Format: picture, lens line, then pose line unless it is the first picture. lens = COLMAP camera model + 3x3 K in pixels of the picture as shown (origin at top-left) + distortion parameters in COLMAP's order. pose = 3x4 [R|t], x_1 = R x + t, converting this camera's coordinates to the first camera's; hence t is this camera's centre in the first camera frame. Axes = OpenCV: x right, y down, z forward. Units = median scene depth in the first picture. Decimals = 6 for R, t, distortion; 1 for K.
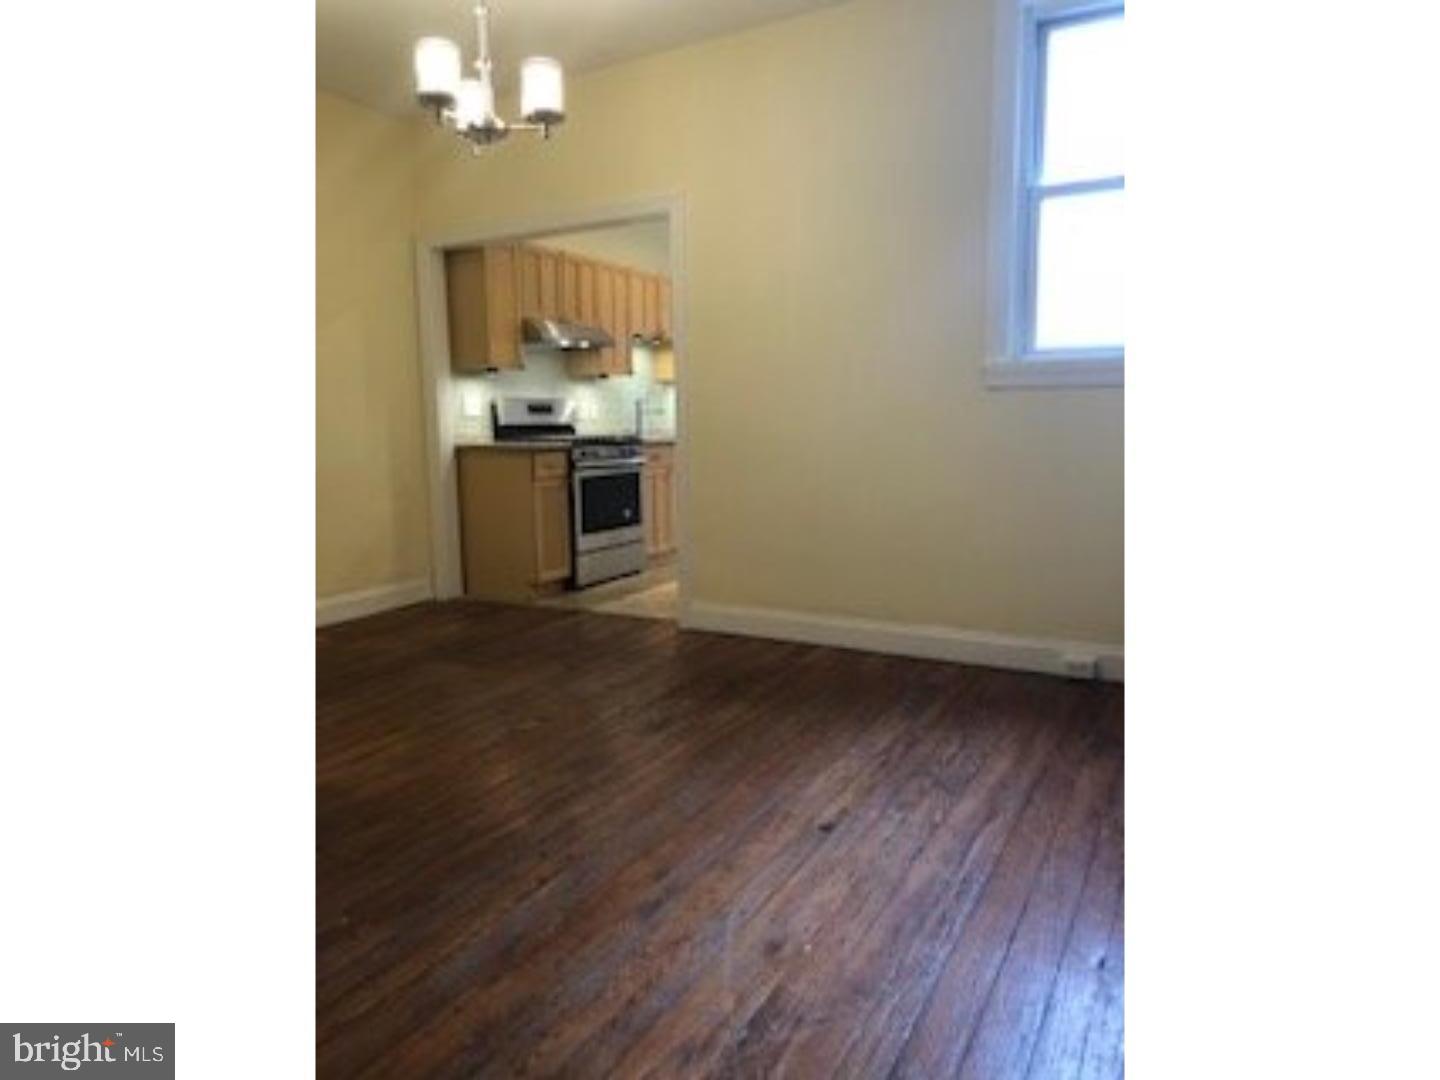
lens RADIAL K [[889.2, 0, 720.0], [0, 889.2, 540.0], [0, 0, 1]] dist [0.001215, 0.000042]
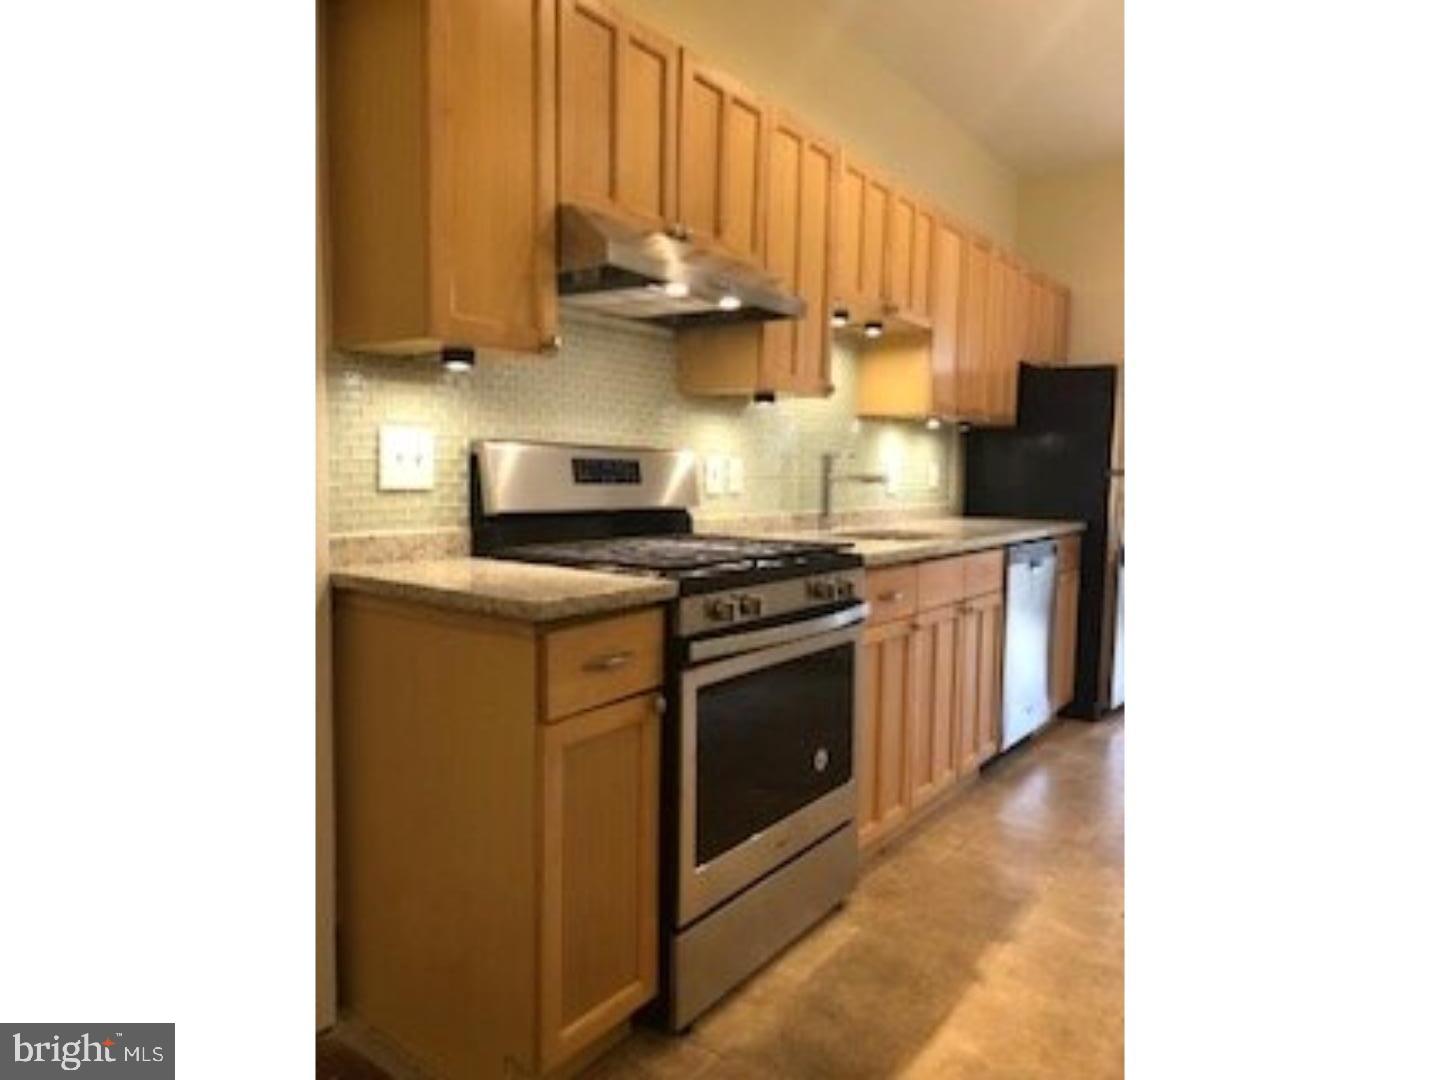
lens RADIAL K [[889.2, 0, 720.0], [0, 889.2, 540.0], [0, 0, 1]] dist [0.001215, 0.000042]
pose [[0.991142, 0.041320, -0.126219, -0.103027], [-0.048512, 0.997337, -0.054450, -0.098787], [0.123633, 0.060091, 0.990507, 0.624953]]
